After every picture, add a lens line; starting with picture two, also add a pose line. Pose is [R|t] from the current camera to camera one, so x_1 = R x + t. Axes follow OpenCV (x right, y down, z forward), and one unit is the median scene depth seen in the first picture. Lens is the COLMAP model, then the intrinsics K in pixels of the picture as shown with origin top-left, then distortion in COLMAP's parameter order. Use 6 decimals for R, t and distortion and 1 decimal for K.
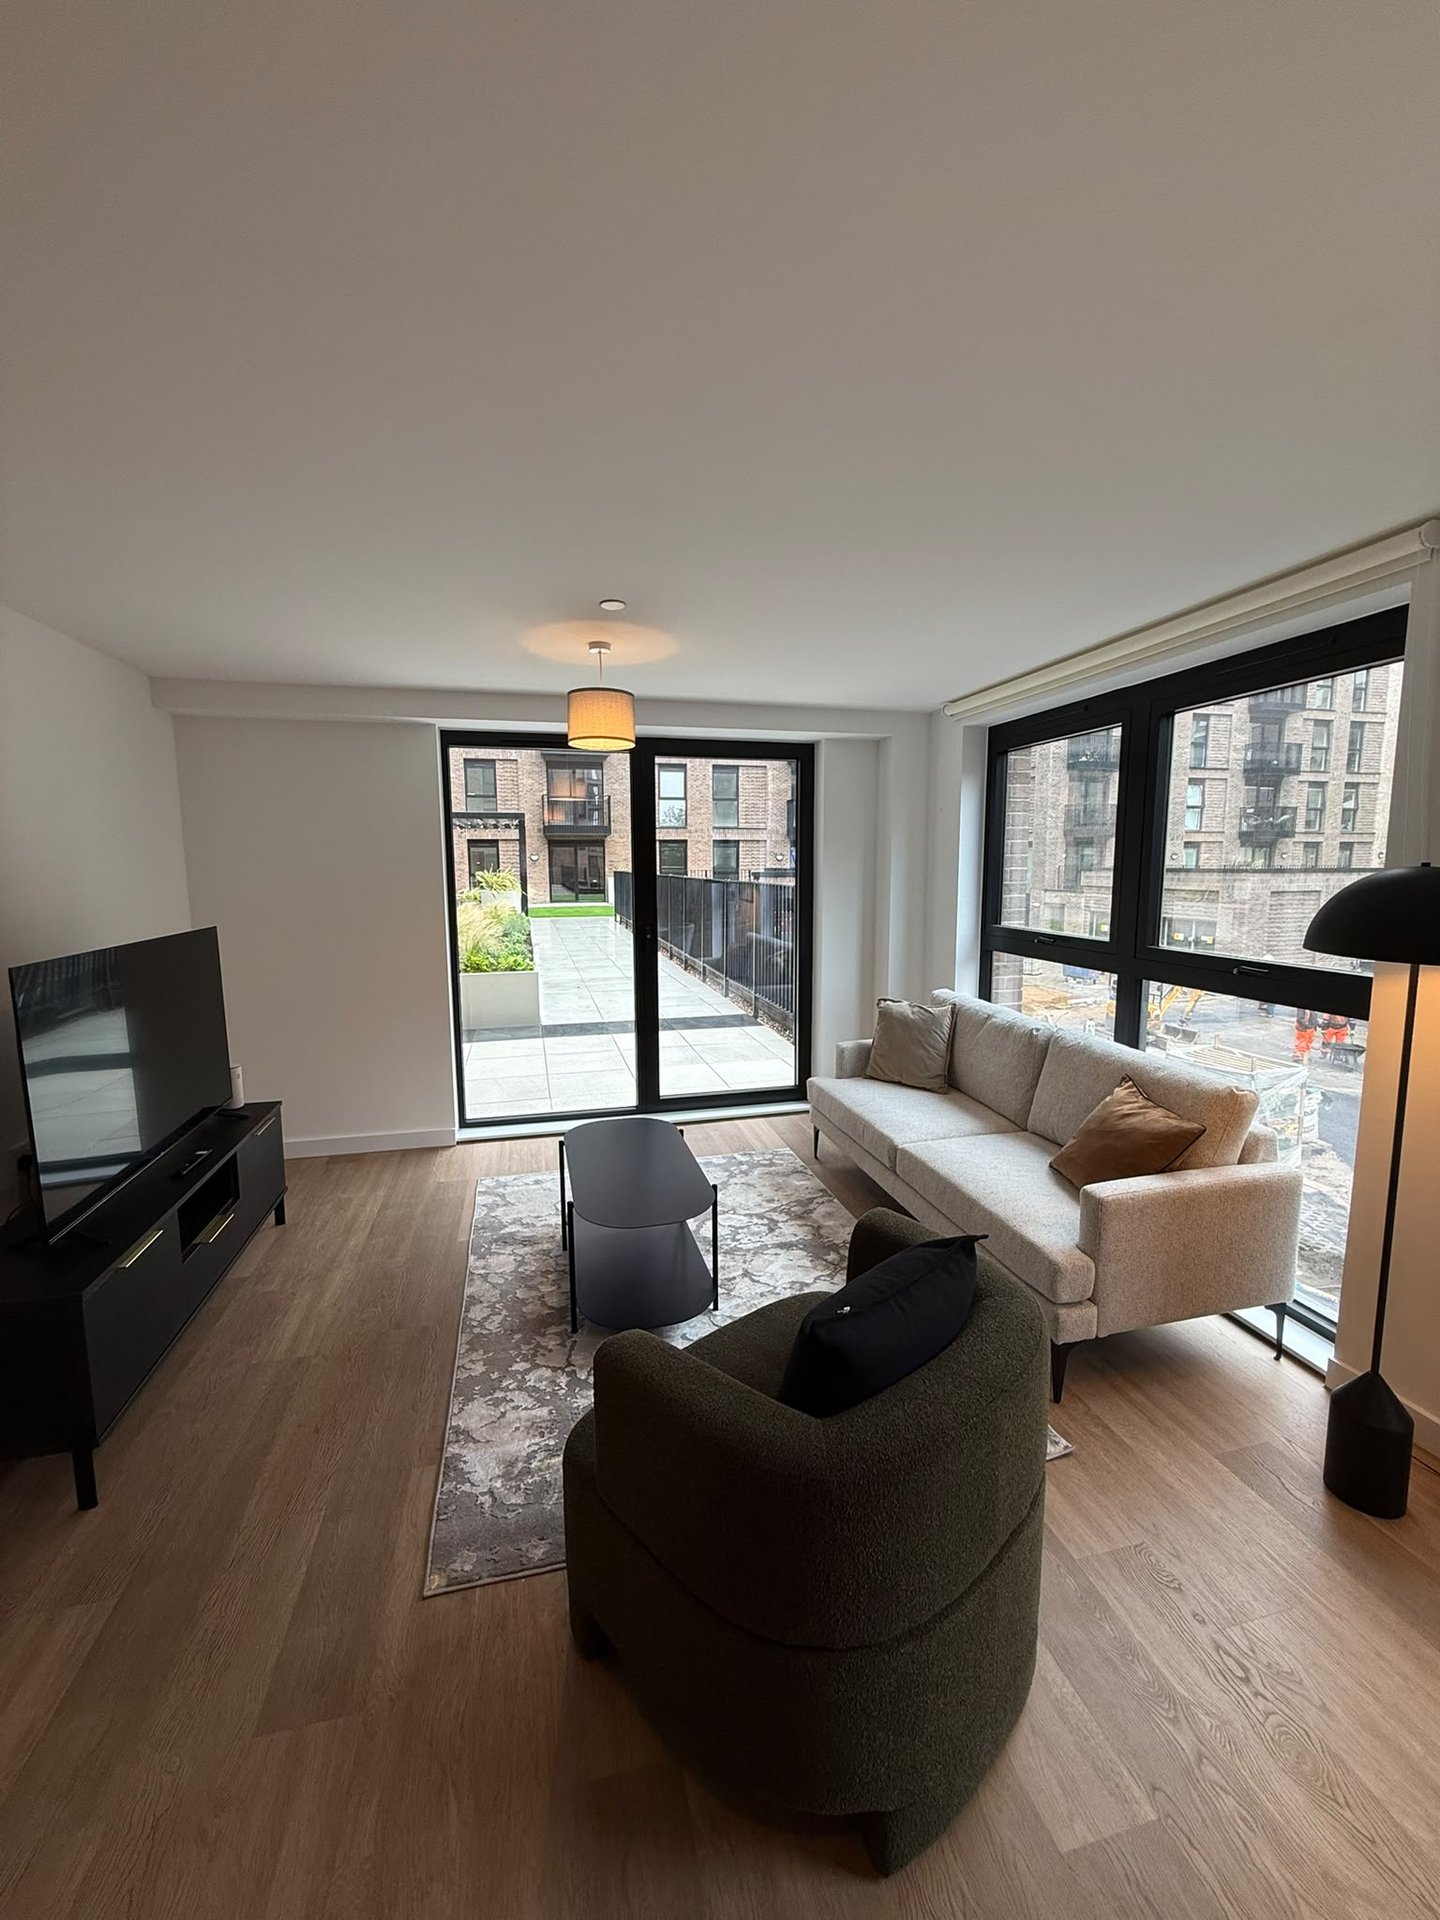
lens RADIAL K [[764.1, 0, 717.6], [0, 764.1, 957.8], [0, 0, 1]] dist [-0.003113, 0.001884]
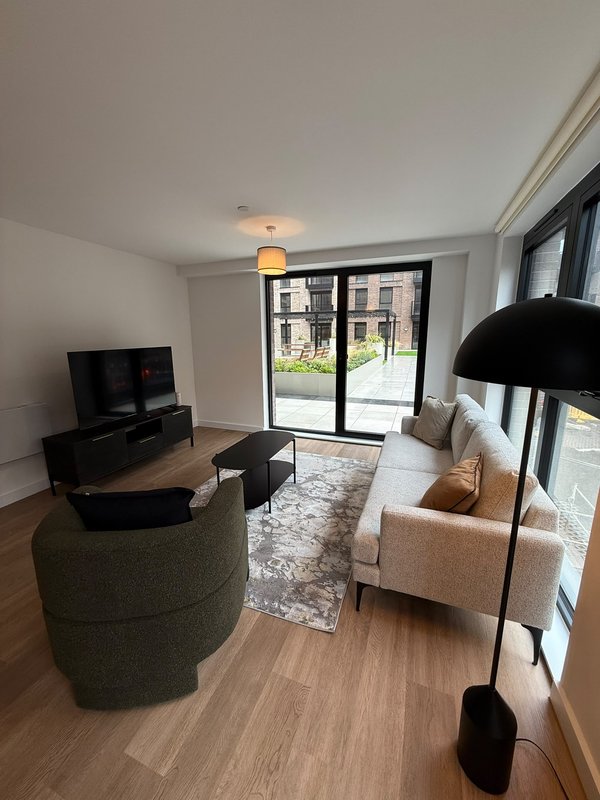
lens RADIAL K [[318.4, 0, 298.9], [0, 318.4, 398.1], [0, 0, 1]] dist [-0.003113, 0.001884]
pose [[0.819983, 0.112370, -0.561250, 0.463276], [-0.068016, 0.992722, 0.099386, 0.003162], [0.568333, -0.043321, 0.821658, 0.204209]]
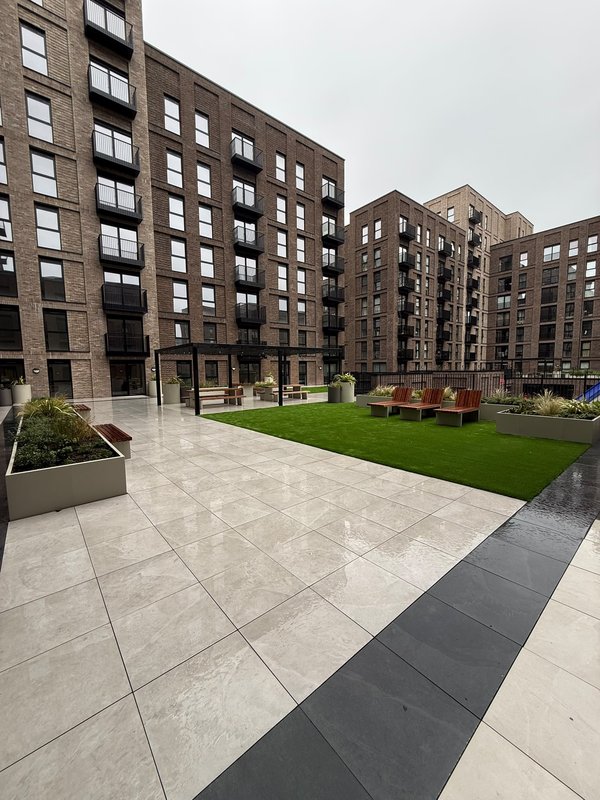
lens RADIAL K [[346.4, 0, 299.8], [0, 346.4, 403.4], [0, 0, 1]] dist [0.000074, 0.000479]
pose [[0.884075, -0.052229, 0.464417, -4.480436], [0.068173, 0.997518, -0.017593, -0.028773], [-0.462345, 0.047214, 0.885442, 0.401686]]
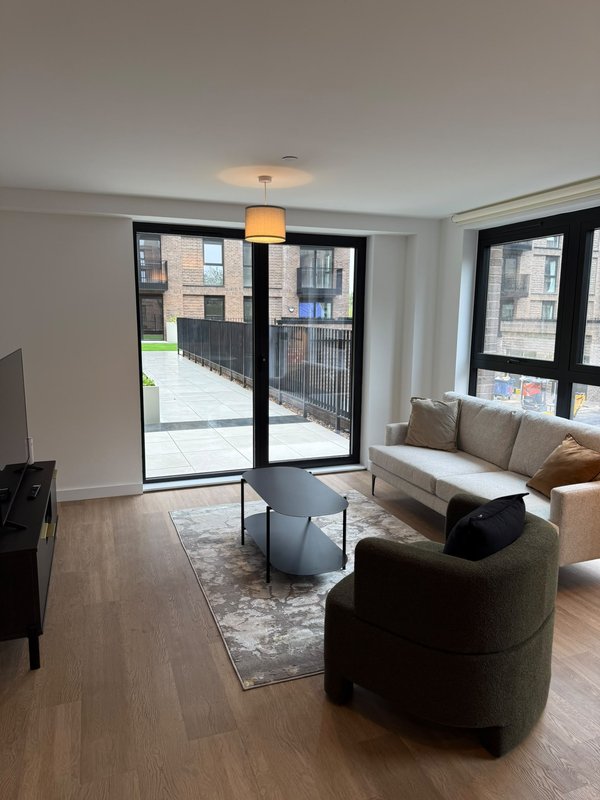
lens RADIAL K [[563.2, 0, 296.1], [0, 563.2, 403.8], [0, 0, 1]] dist [0.060307, -0.075092]
pose [[0.994044, -0.004546, 0.108887, -0.199748], [0.000588, 0.999339, 0.036358, 0.027182], [-0.108980, -0.036078, 0.993389, -0.210028]]
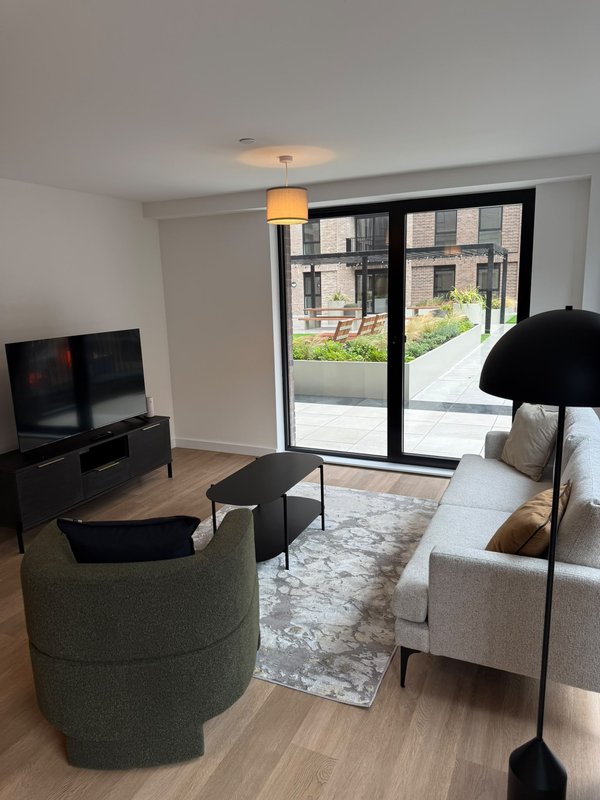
lens RADIAL K [[563.2, 0, 293.1], [0, 563.2, 401.5], [0, 0, 1]] dist [0.060307, -0.075092]
pose [[0.775072, 0.109079, -0.622386, 0.584377], [-0.053561, 0.992784, 0.107294, -0.027972], [0.629598, -0.049825, 0.775321, 0.054852]]
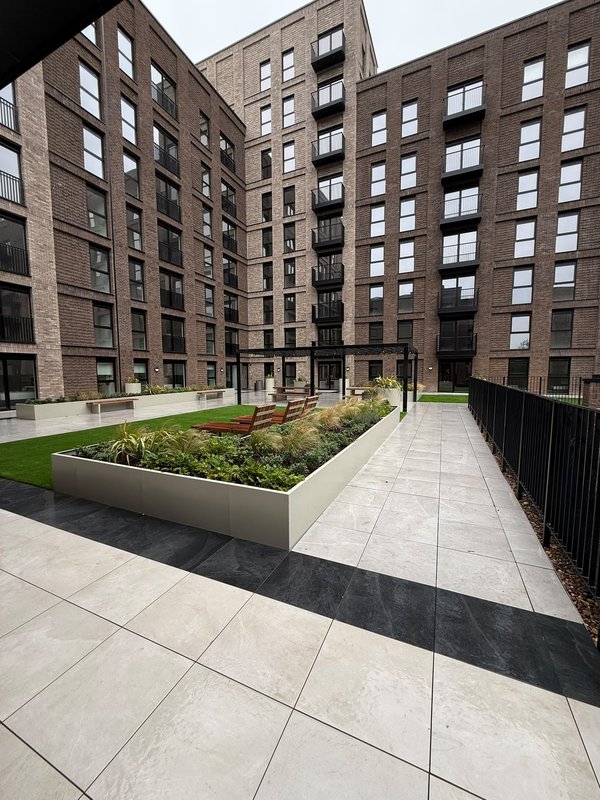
lens RADIAL K [[318.4, 0, 300.7], [0, 318.4, 397.4], [0, 0, 1]] dist [-0.003113, 0.001884]
pose [[0.782869, 0.050974, -0.620095, 0.026267], [-0.075275, 0.997077, -0.013071, -0.201432], [0.617616, 0.056910, 0.784418, 1.499606]]
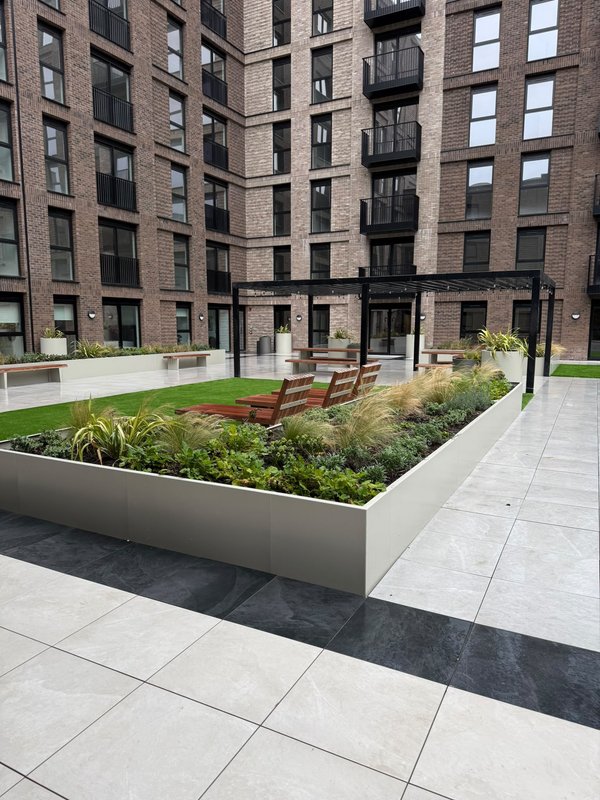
lens RADIAL K [[563.2, 0, 300.4], [0, 563.2, 399.7], [0, 0, 1]] dist [0.060307, -0.075092]
pose [[0.747545, 0.098073, -0.656930, 0.024966], [-0.088107, 0.994941, 0.048274, -0.179074], [0.658341, 0.021793, 0.752404, 1.354685]]
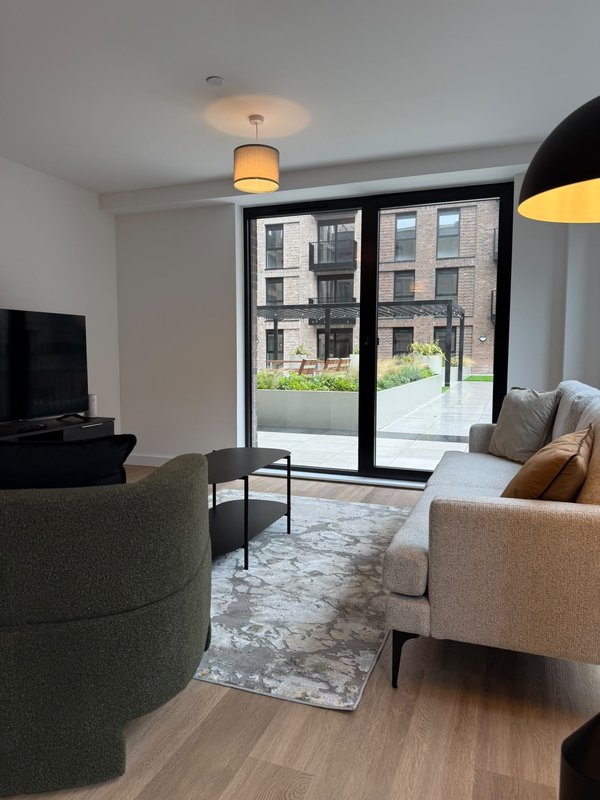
lens RADIAL K [[563.2, 0, 295.5], [0, 563.2, 401.2], [0, 0, 1]] dist [0.060307, -0.075092]
pose [[0.818737, 0.056204, -0.571412, 0.507997], [-0.078825, 0.996777, -0.014900, 0.131980], [0.568733, 0.057241, 0.820528, 0.152155]]
